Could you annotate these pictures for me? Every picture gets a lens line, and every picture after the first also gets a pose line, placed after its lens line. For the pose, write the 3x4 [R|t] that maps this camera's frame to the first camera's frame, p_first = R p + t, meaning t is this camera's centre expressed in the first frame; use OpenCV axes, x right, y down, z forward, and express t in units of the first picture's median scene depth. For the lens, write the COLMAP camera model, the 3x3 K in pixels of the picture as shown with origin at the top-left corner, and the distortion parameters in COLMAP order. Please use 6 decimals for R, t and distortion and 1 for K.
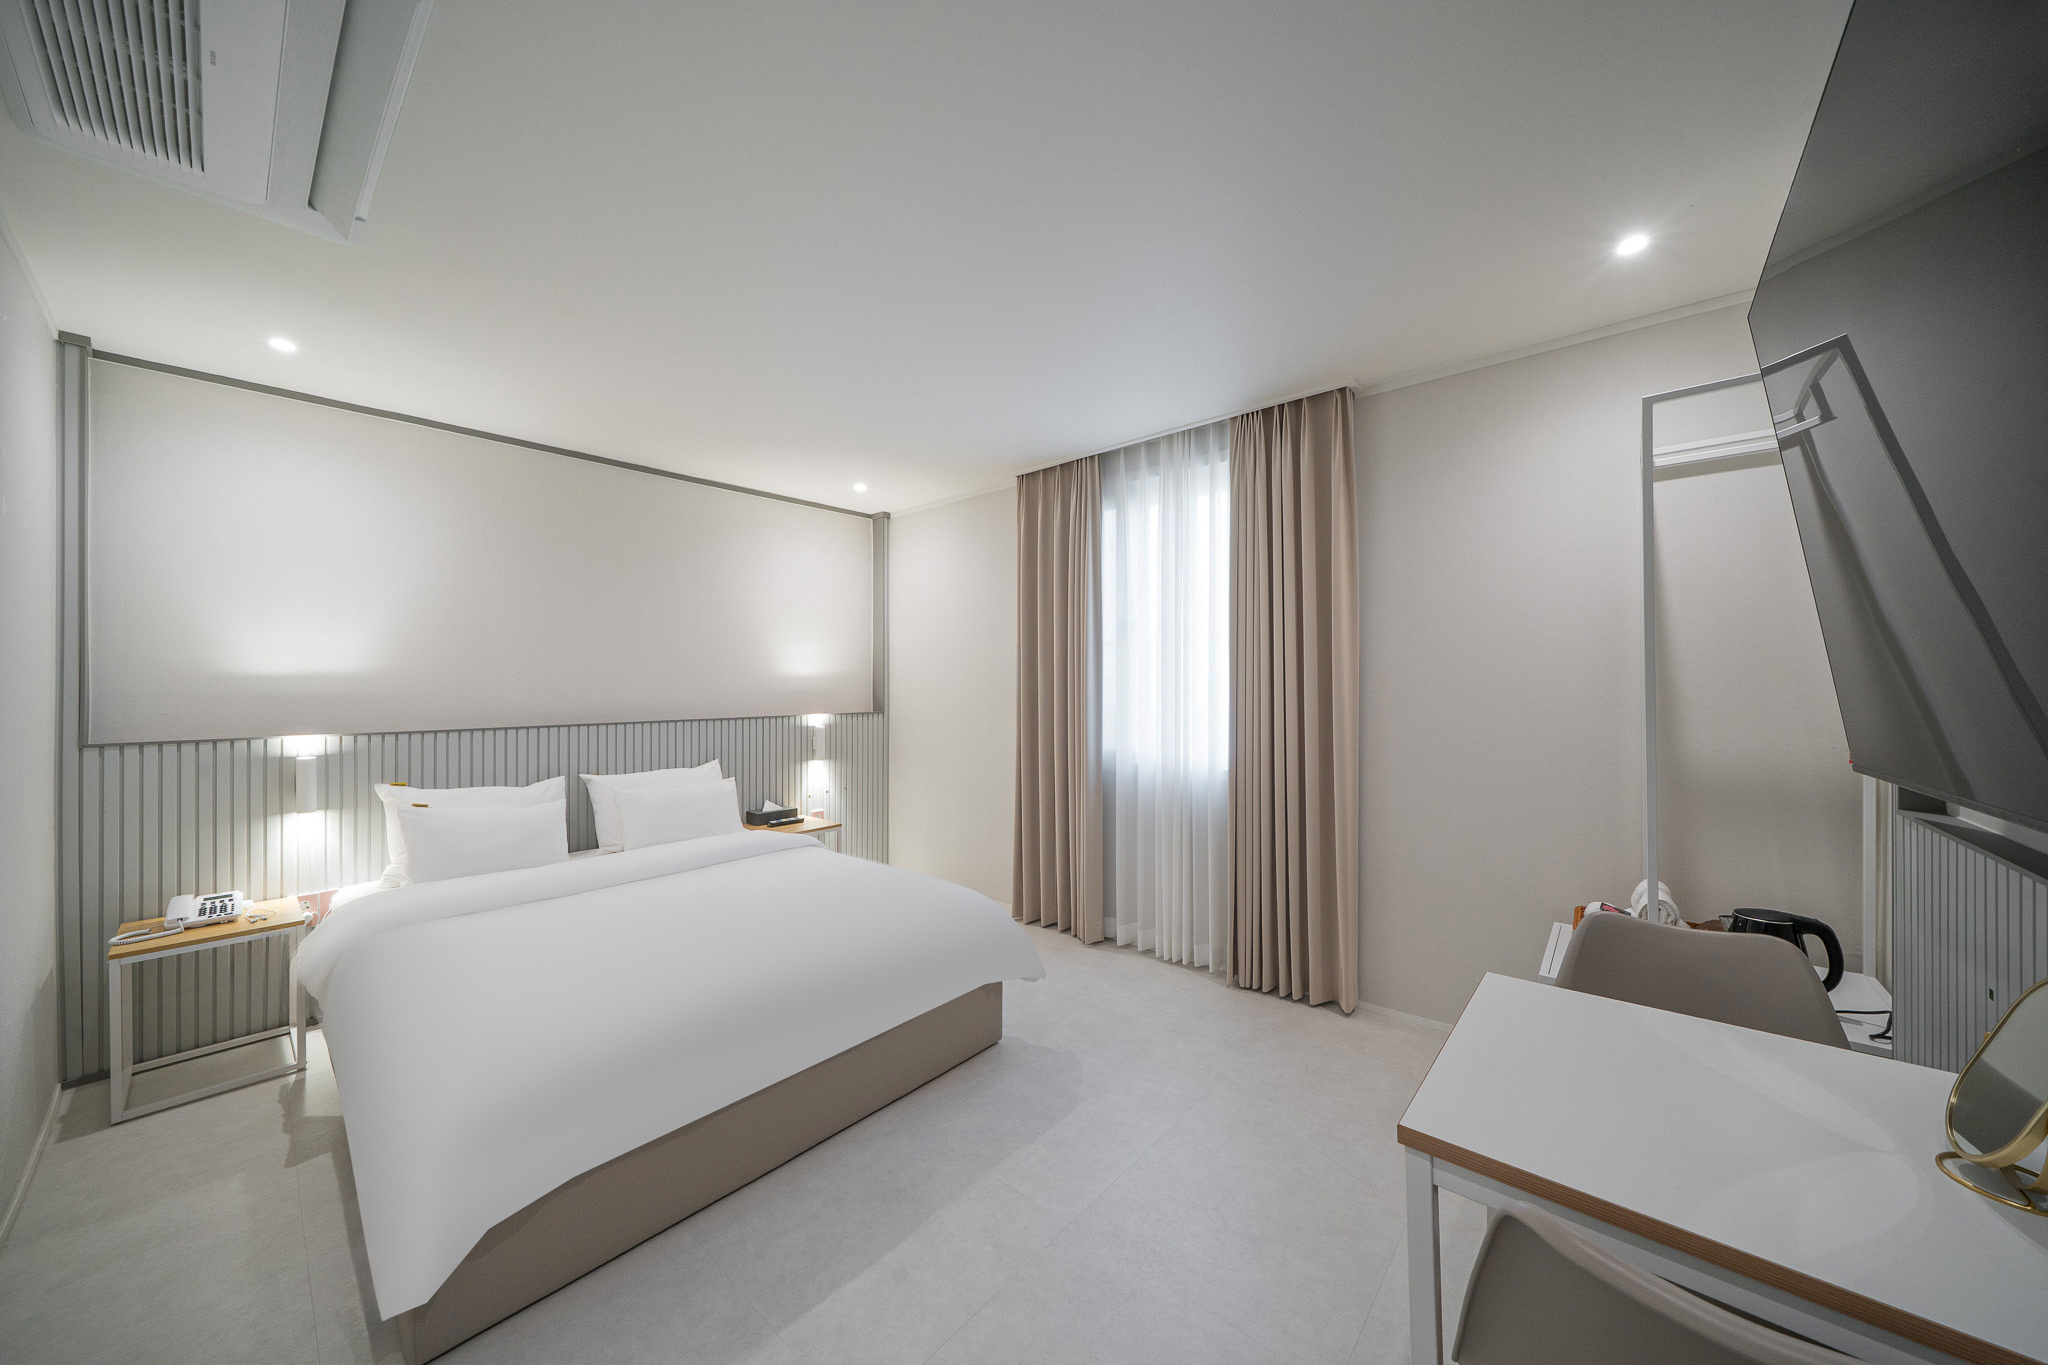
lens RADIAL K [[706.3, 0, 1018.9], [0, 706.3, 681.5], [0, 0, 1]] dist [-0.000748, 0.000056]
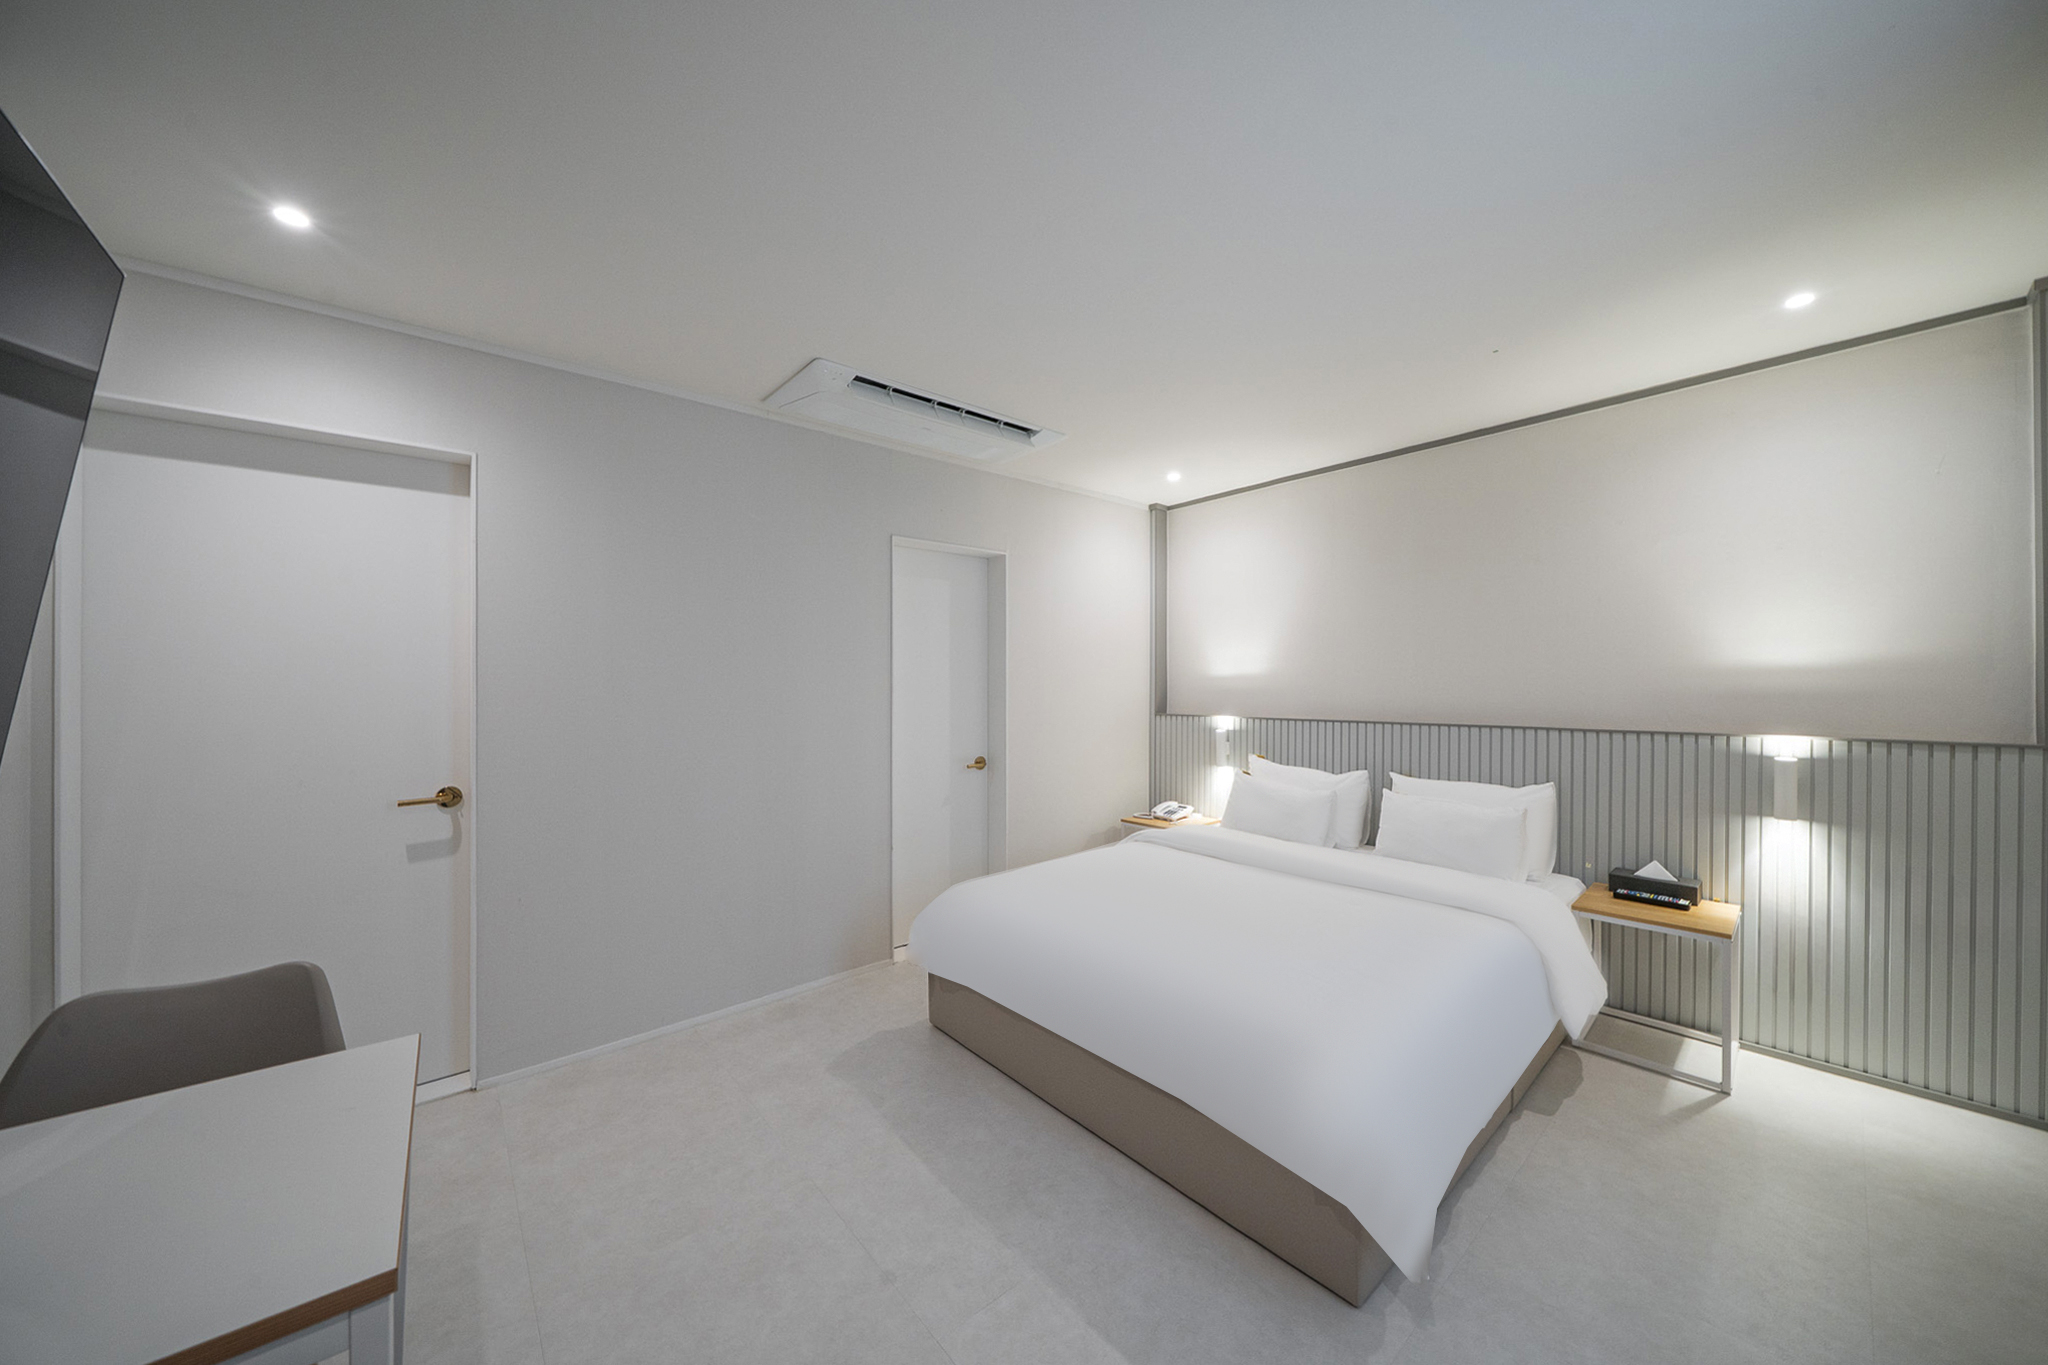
lens RADIAL K [[706.3, 0, 1018.9], [0, 706.3, 681.5], [0, 0, 1]] dist [-0.000748, 0.000056]
pose [[-0.146656, -0.001441, -0.989186, 0.374286], [0.004551, 0.999987, -0.002132, 0.002174], [0.989177, -0.004814, -0.146648, 0.525423]]
